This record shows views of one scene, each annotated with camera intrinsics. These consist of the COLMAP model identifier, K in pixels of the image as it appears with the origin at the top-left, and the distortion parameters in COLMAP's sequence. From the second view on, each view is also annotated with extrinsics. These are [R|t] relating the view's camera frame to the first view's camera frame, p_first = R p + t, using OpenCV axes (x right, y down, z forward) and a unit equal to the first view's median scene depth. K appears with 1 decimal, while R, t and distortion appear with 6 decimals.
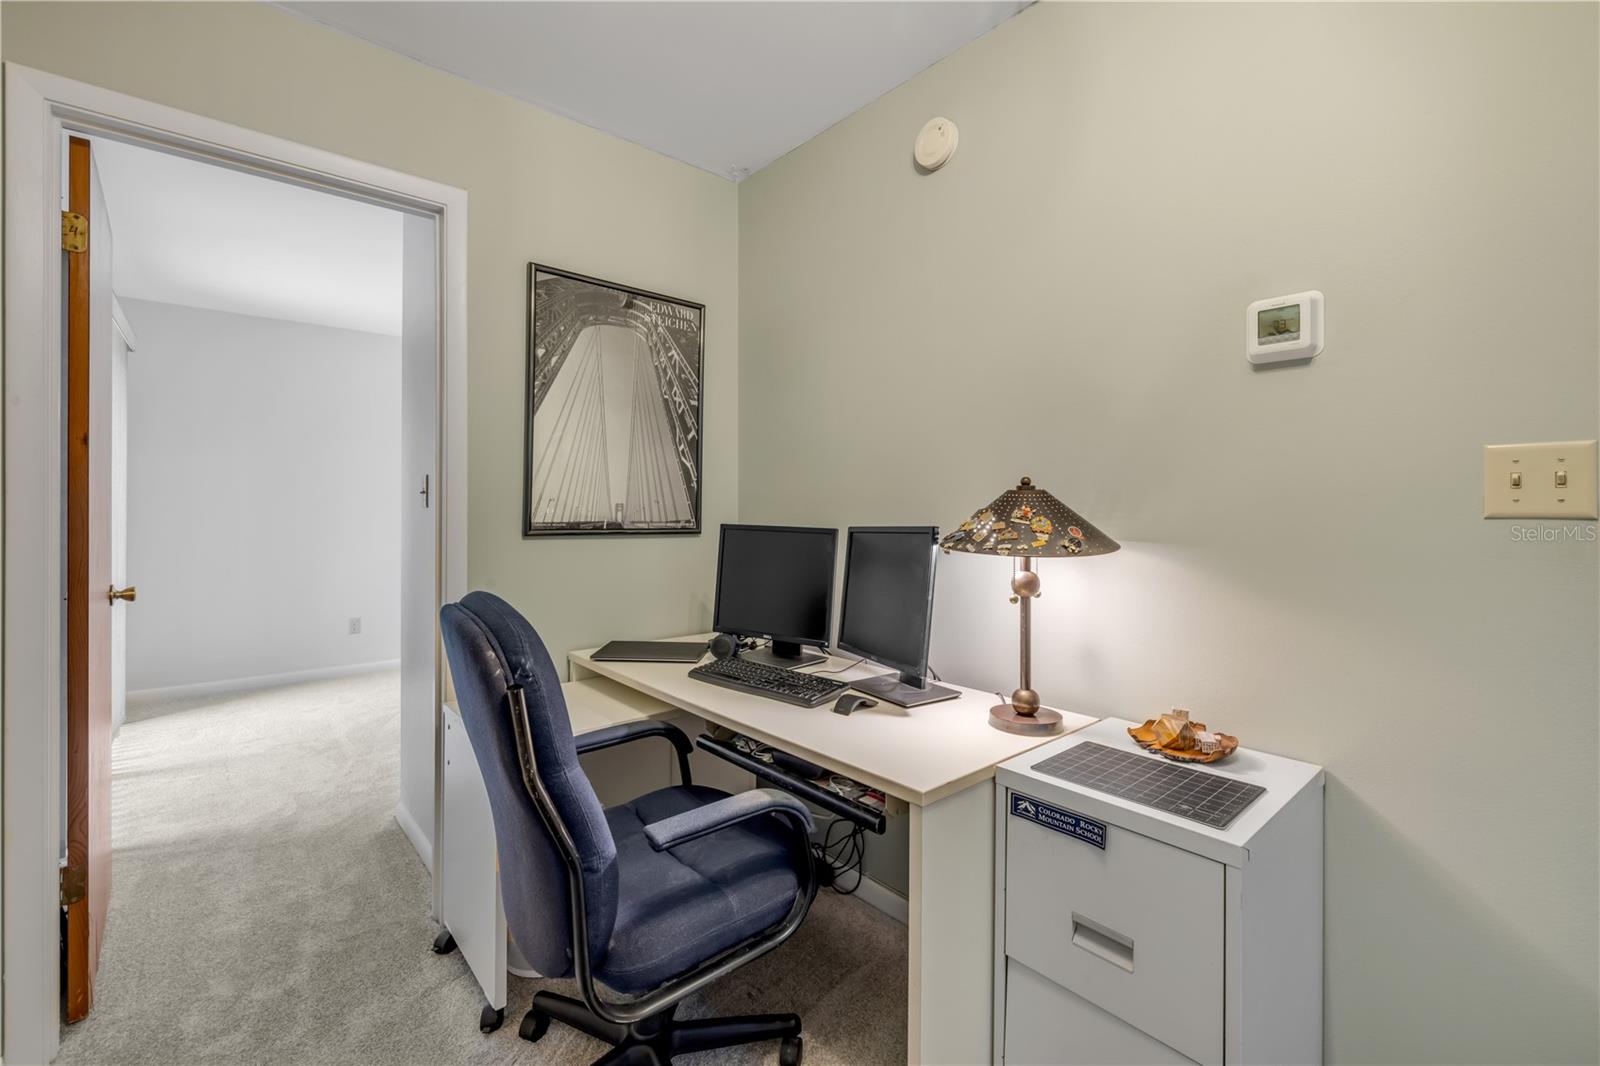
lens RADIAL K [[683.3, 0, 801.2], [0, 683.3, 521.4], [0, 0, 1]] dist [-0.000777, -0.000223]
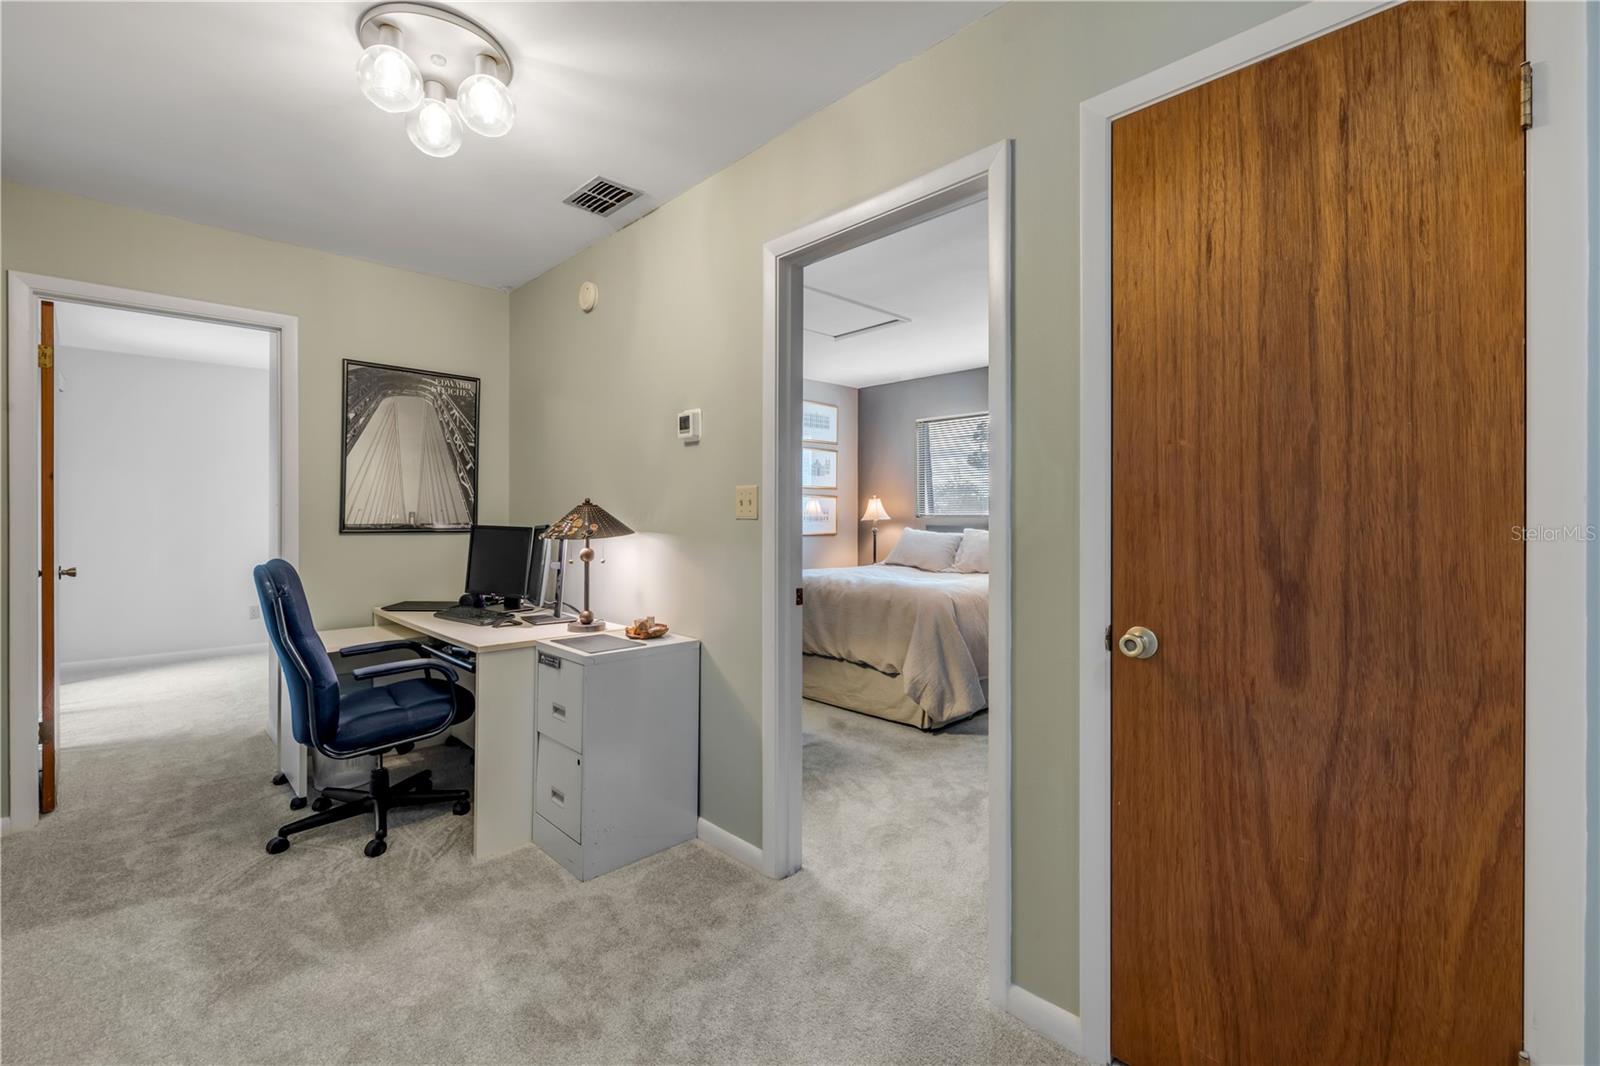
lens RADIAL K [[683.3, 0, 799.5], [0, 683.3, 527.3], [0, 0, 1]] dist [-0.000777, -0.000223]
pose [[0.997890, -0.003711, 0.064820, 0.539518], [0.003737, 0.999993, -0.000269, 0.012588], [-0.064819, 0.000511, 0.997897, -0.627901]]
